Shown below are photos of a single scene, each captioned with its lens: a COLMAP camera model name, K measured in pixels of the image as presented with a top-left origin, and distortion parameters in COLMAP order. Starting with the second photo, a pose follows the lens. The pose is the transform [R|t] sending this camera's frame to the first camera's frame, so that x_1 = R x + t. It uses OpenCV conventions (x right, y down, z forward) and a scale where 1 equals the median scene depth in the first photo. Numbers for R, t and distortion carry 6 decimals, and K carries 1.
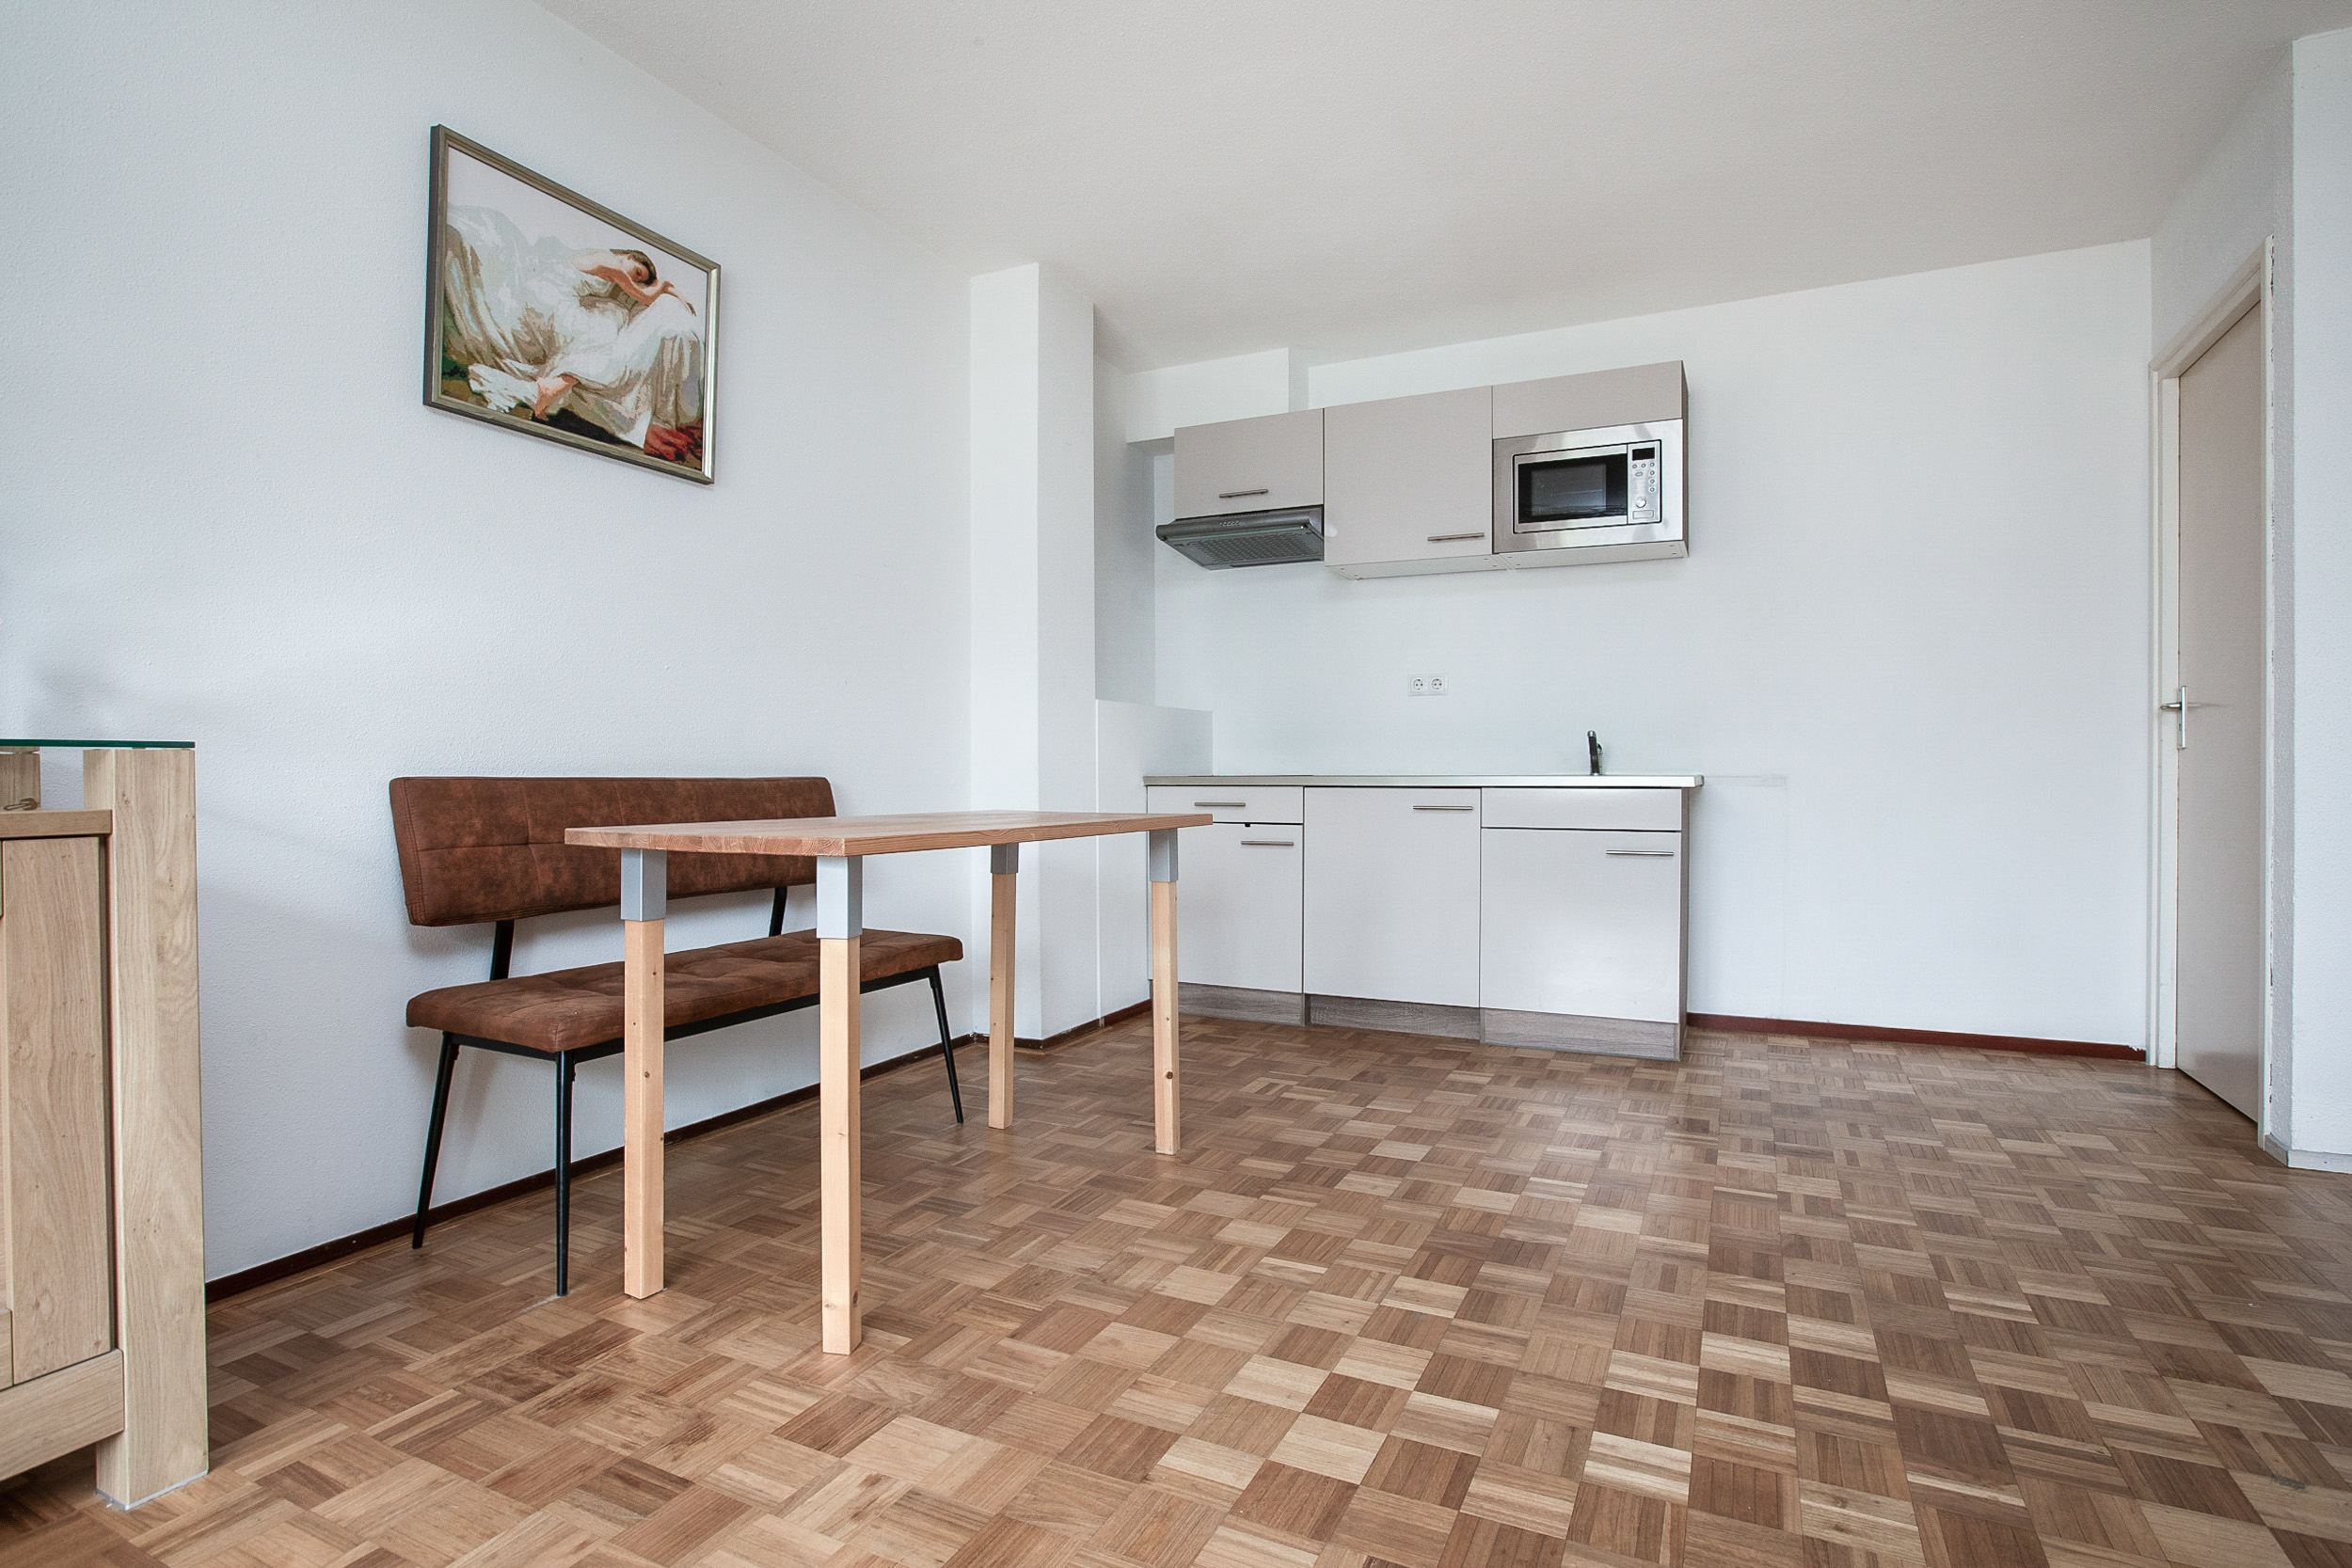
lens RADIAL K [[1160.0, 0, 1191.3], [0, 1160.0, 783.2], [0, 0, 1]] dist [-0.041807, 0.017512]
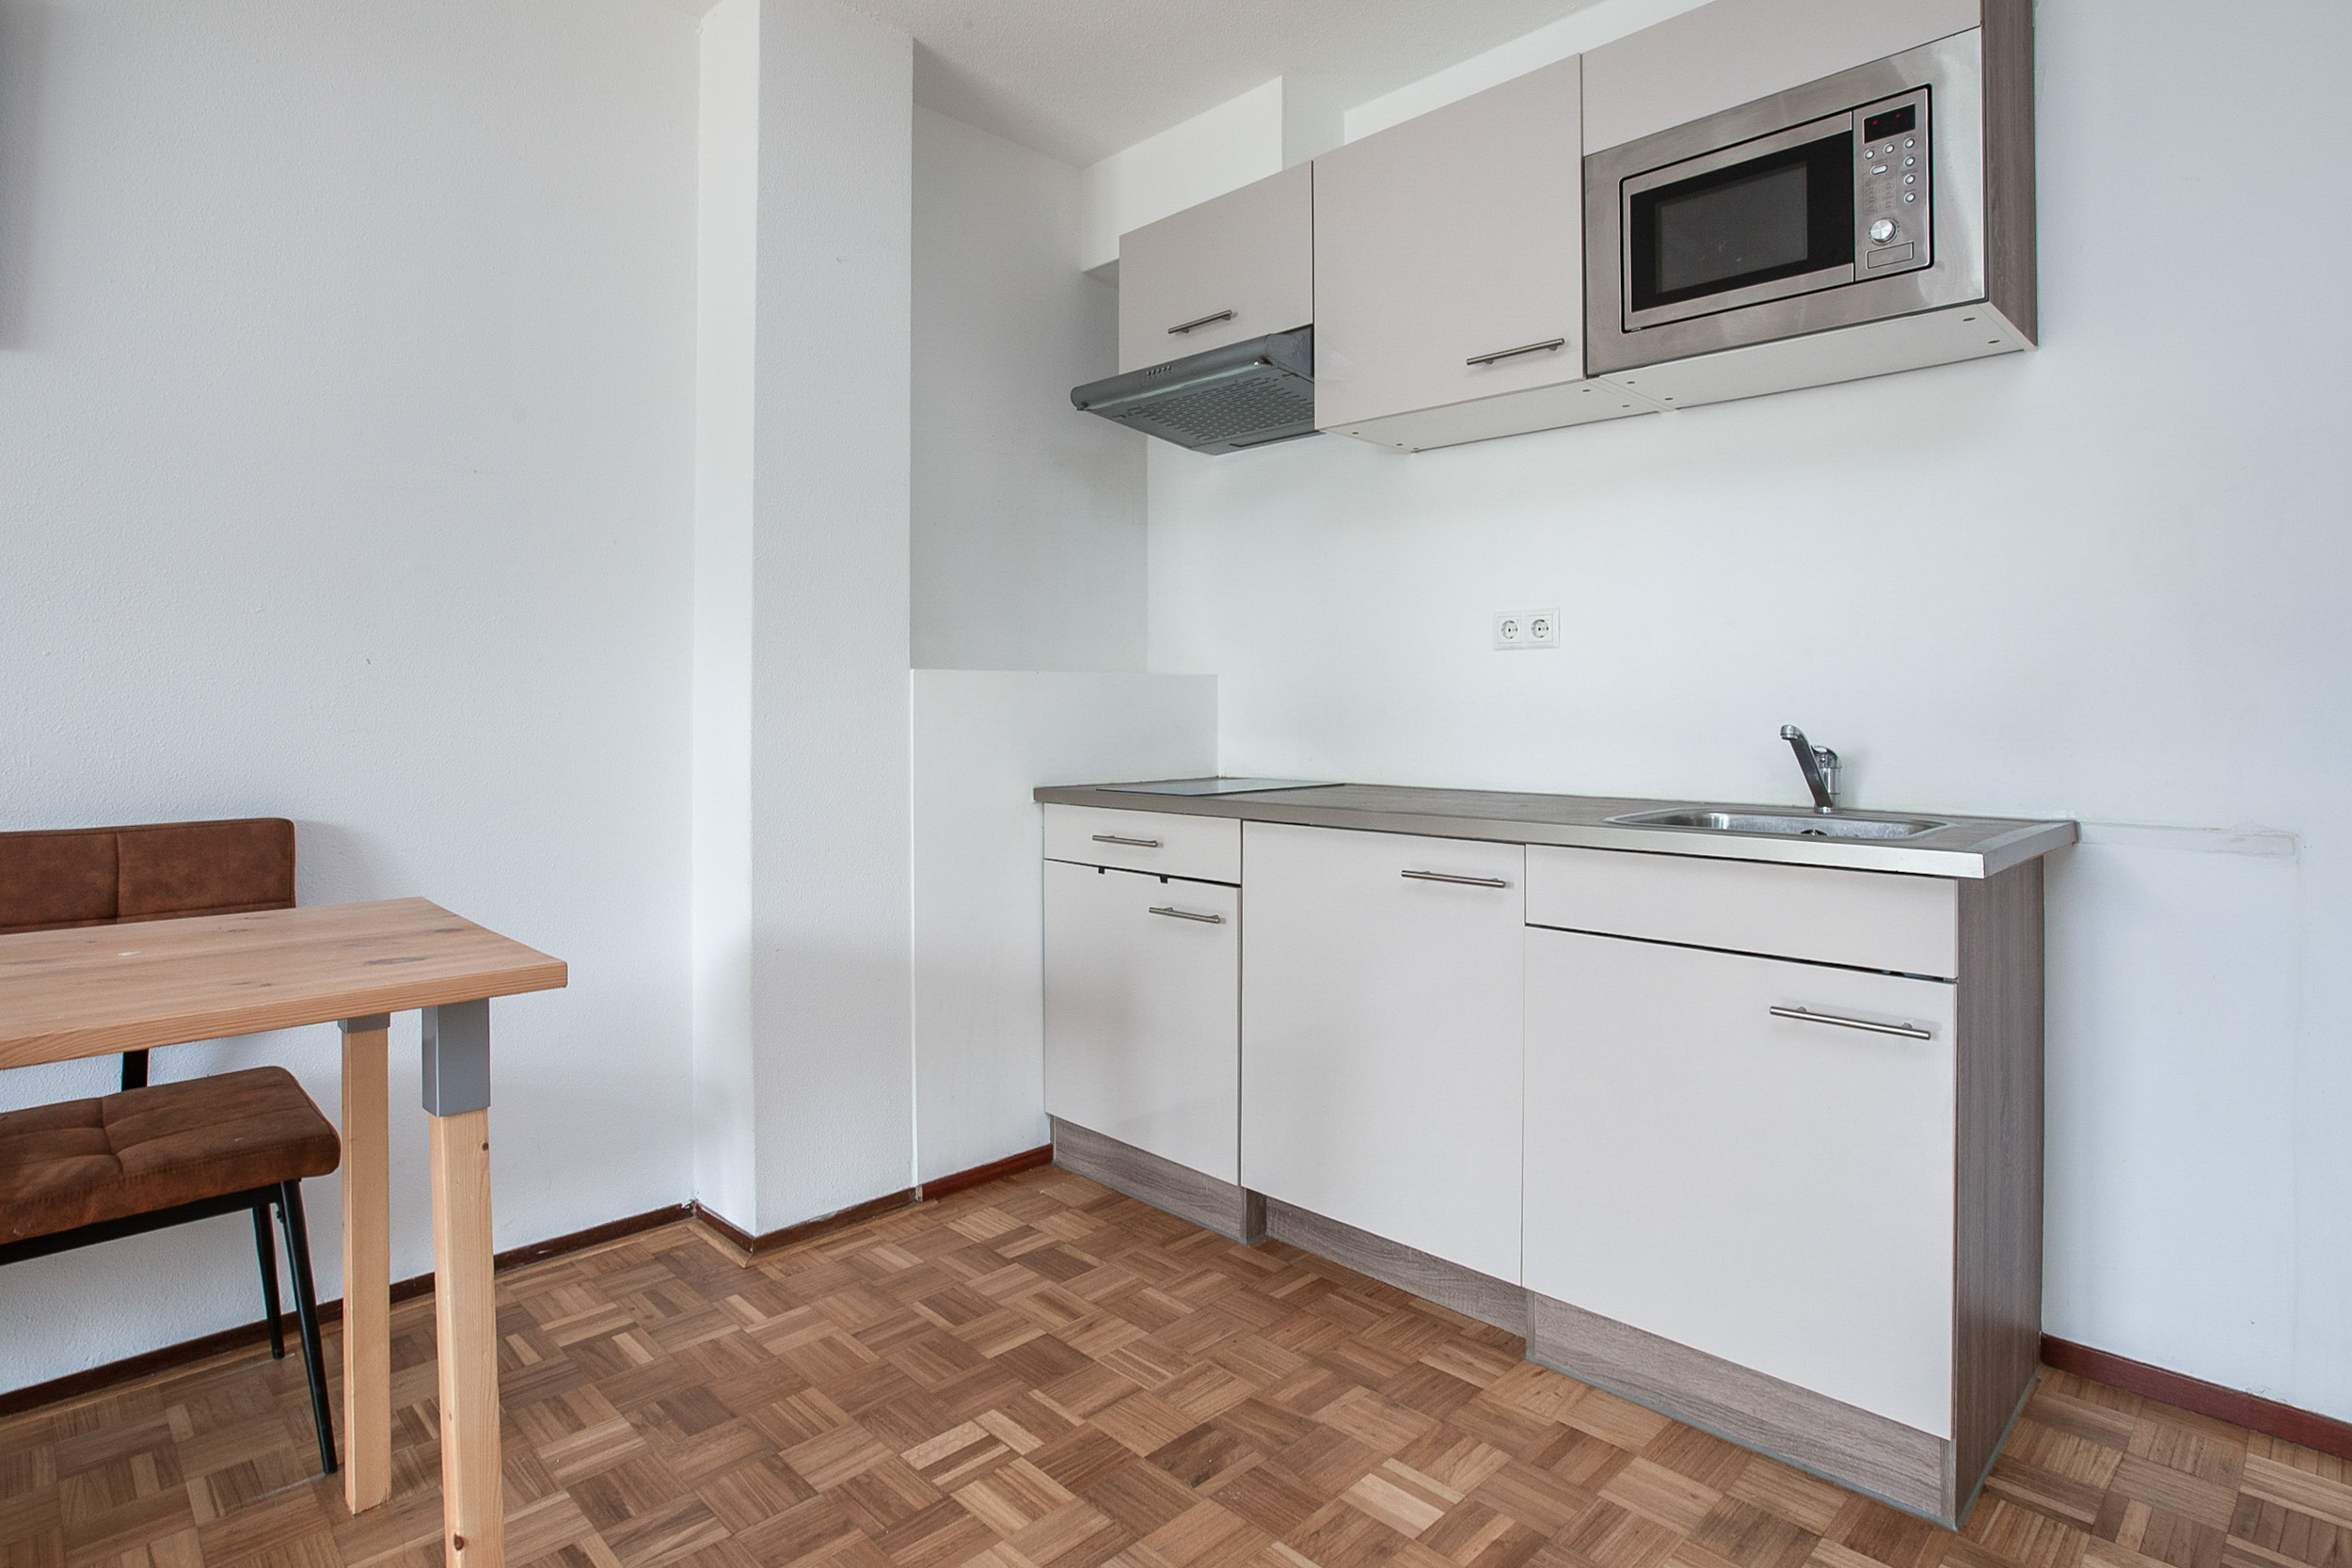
lens RADIAL K [[1227.9, 0, 1174.5], [0, 1227.9, 691.2], [0, 0, 1]] dist [-0.021906, 0.000685]
pose [[0.942167, -0.004509, -0.335113, 0.365401], [-0.002672, 0.999777, -0.020963, -0.063844], [0.335133, 0.020647, 0.941945, 0.581286]]
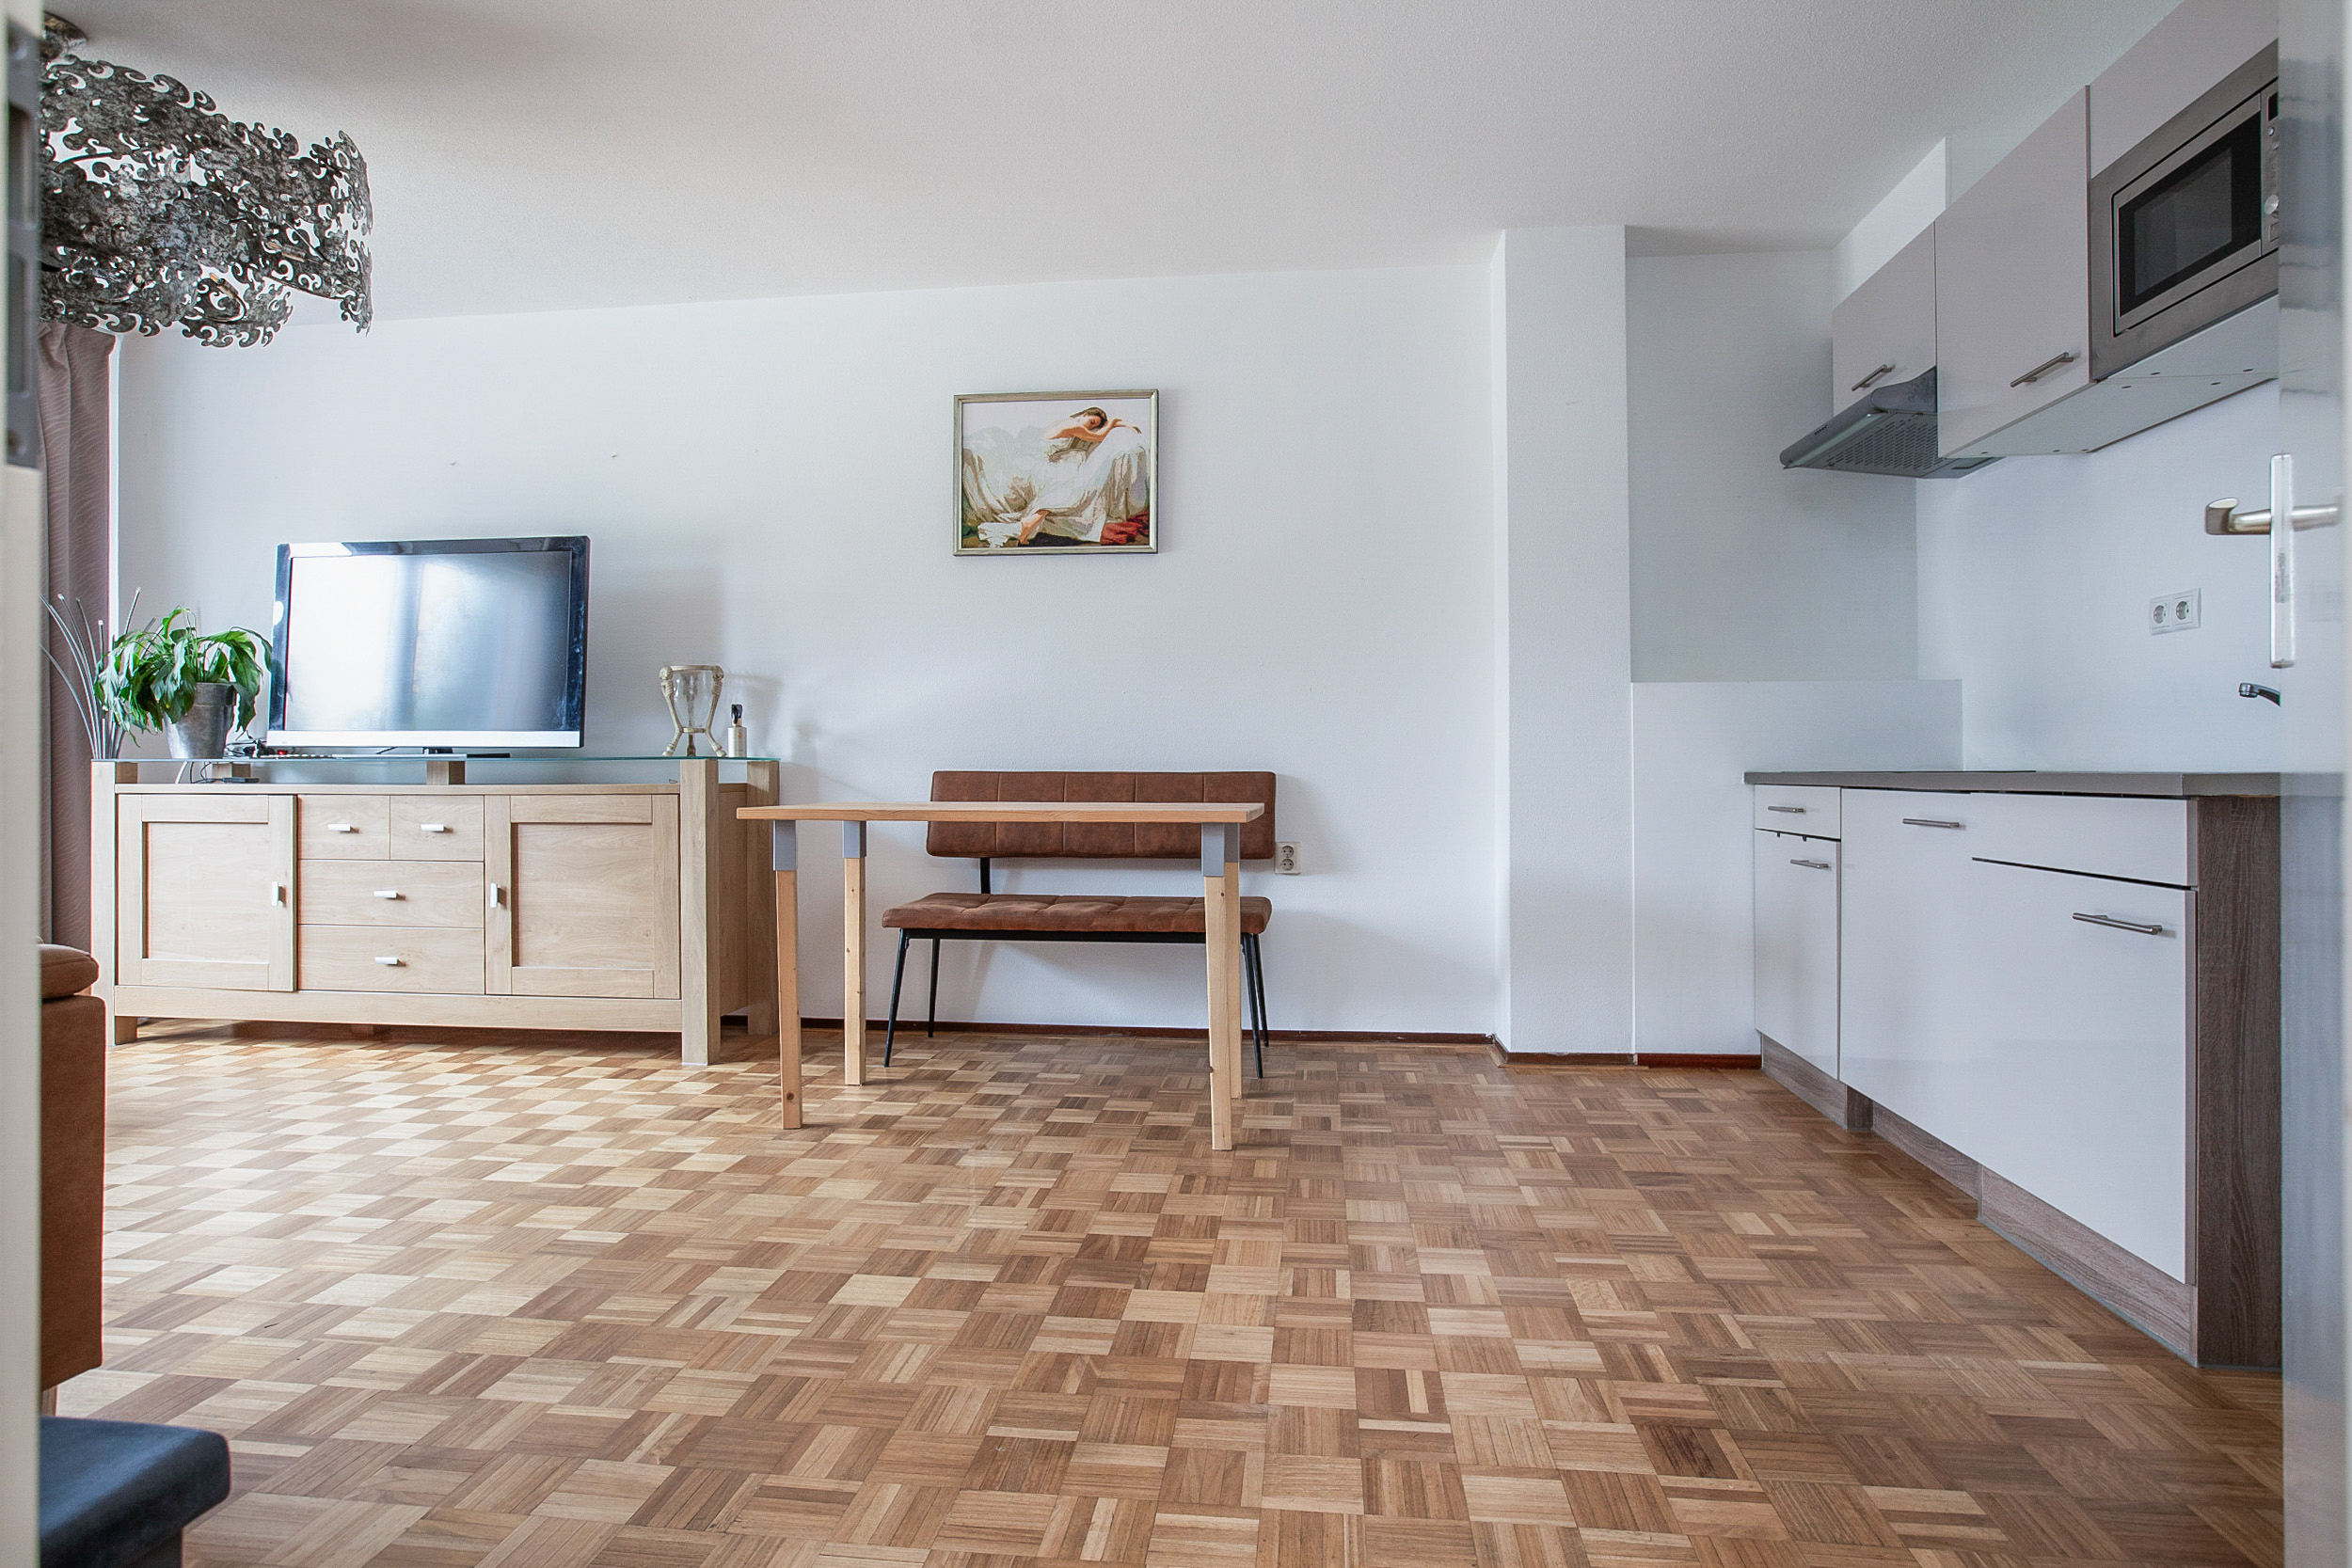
lens RADIAL K [[1262.3, 0, 1182.6], [0, 1262.3, 767.2], [0, 0, 1]] dist [-0.041471, 0.022103]
pose [[0.332712, -0.000579, -0.943028, 0.927068], [-0.006378, 0.999976, -0.002864, -0.005602], [0.943007, 0.006967, 0.332700, 0.510034]]
